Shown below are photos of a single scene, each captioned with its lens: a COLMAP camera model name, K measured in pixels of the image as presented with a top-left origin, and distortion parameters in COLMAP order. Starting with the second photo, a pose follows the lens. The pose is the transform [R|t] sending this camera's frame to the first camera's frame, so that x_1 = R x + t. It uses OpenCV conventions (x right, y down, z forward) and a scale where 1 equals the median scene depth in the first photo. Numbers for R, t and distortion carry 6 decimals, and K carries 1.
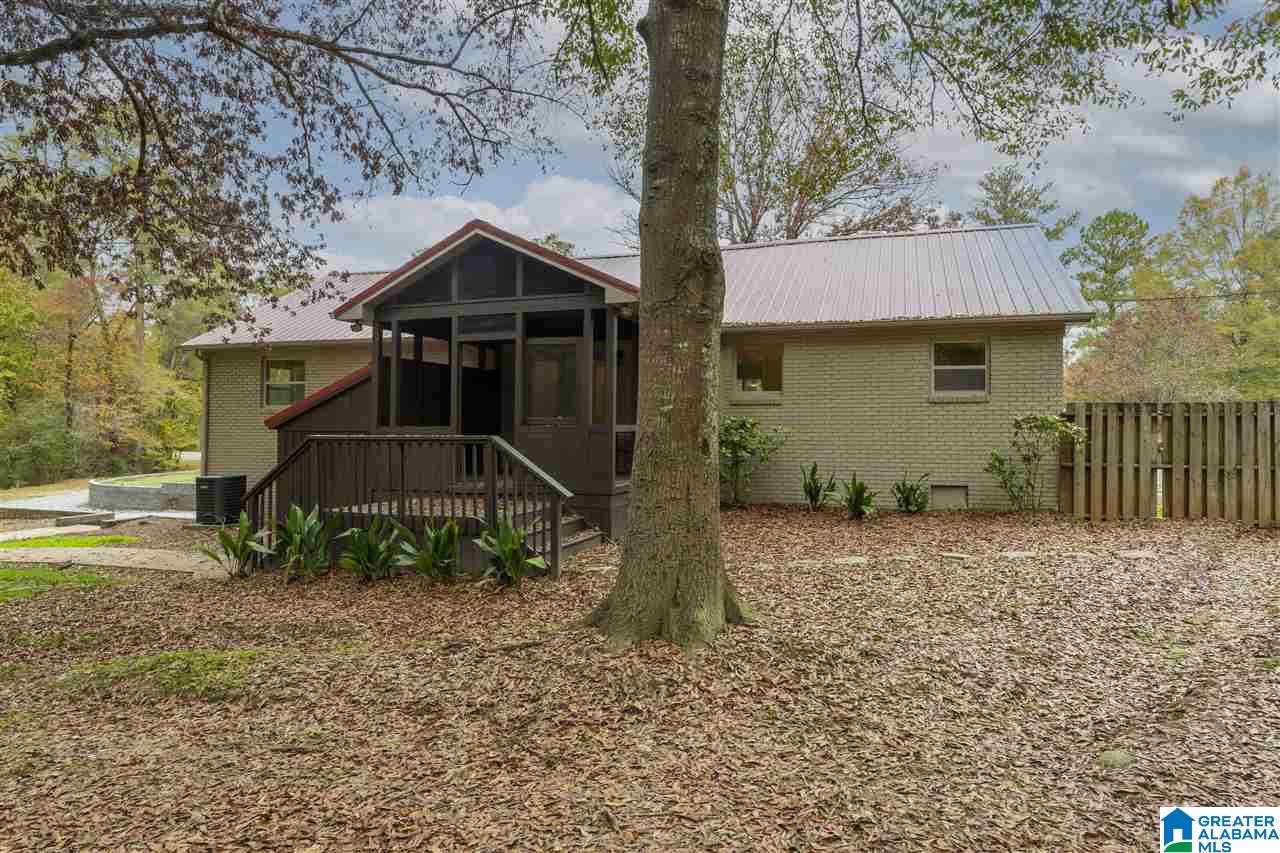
lens RADIAL K [[755.5, 0, 639.8], [0, 755.5, 425.4], [0, 0, 1]] dist [-0.003510, 0.000356]
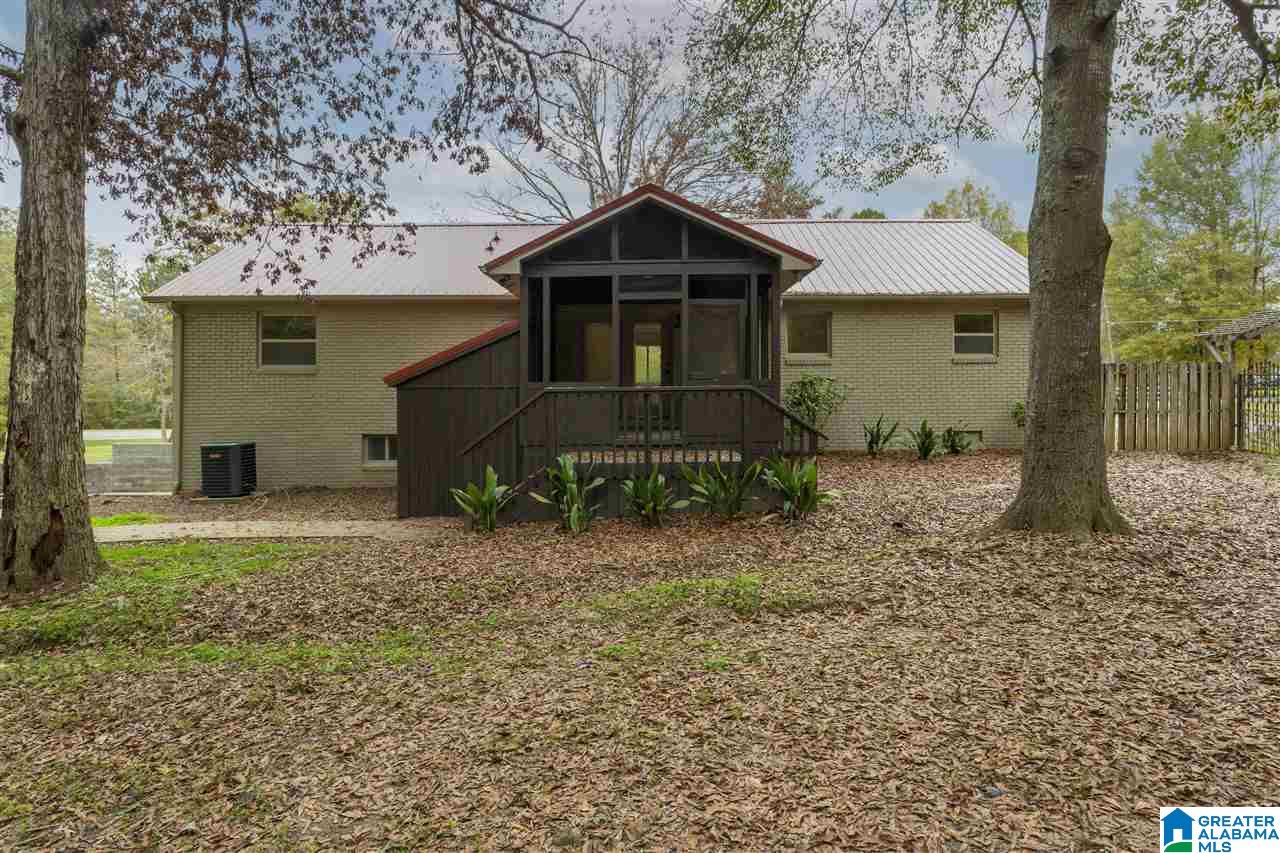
lens RADIAL K [[755.5, 0, 624.4], [0, 755.5, 403.8], [0, 0, 1]] dist [-0.003510, 0.000356]
pose [[0.950161, -0.011091, 0.311563, -0.519622], [0.008550, 0.999918, 0.009521, 0.019895], [-0.311643, -0.006382, 0.950178, 0.011309]]
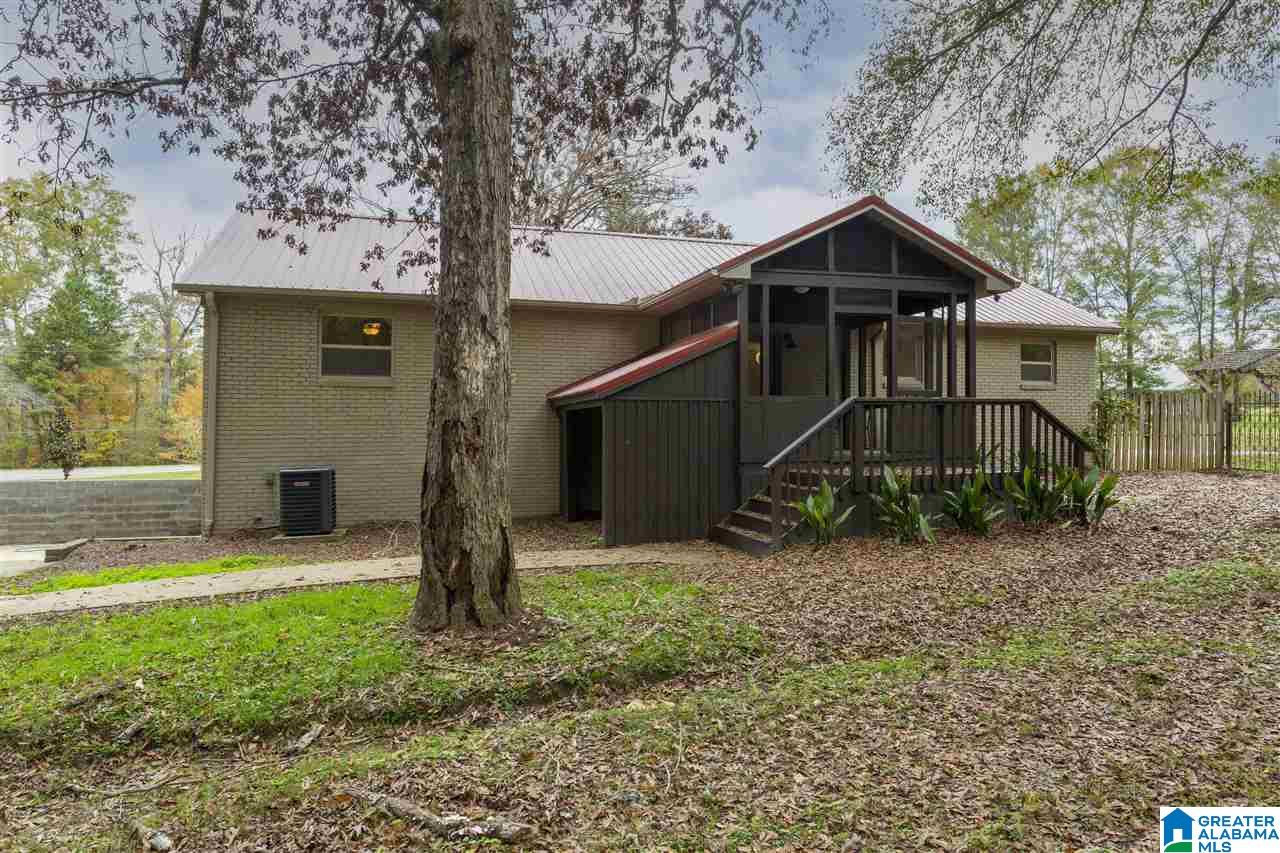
lens RADIAL K [[798.0, 0, 642.2], [0, 798.0, 424.1], [0, 0, 1]] dist [0.051886, 0.002390]
pose [[0.829169, 0.004014, 0.558983, -0.973304], [0.003637, 0.999914, -0.012576, 0.045922], [-0.558985, 0.012461, 0.829084, 0.244287]]
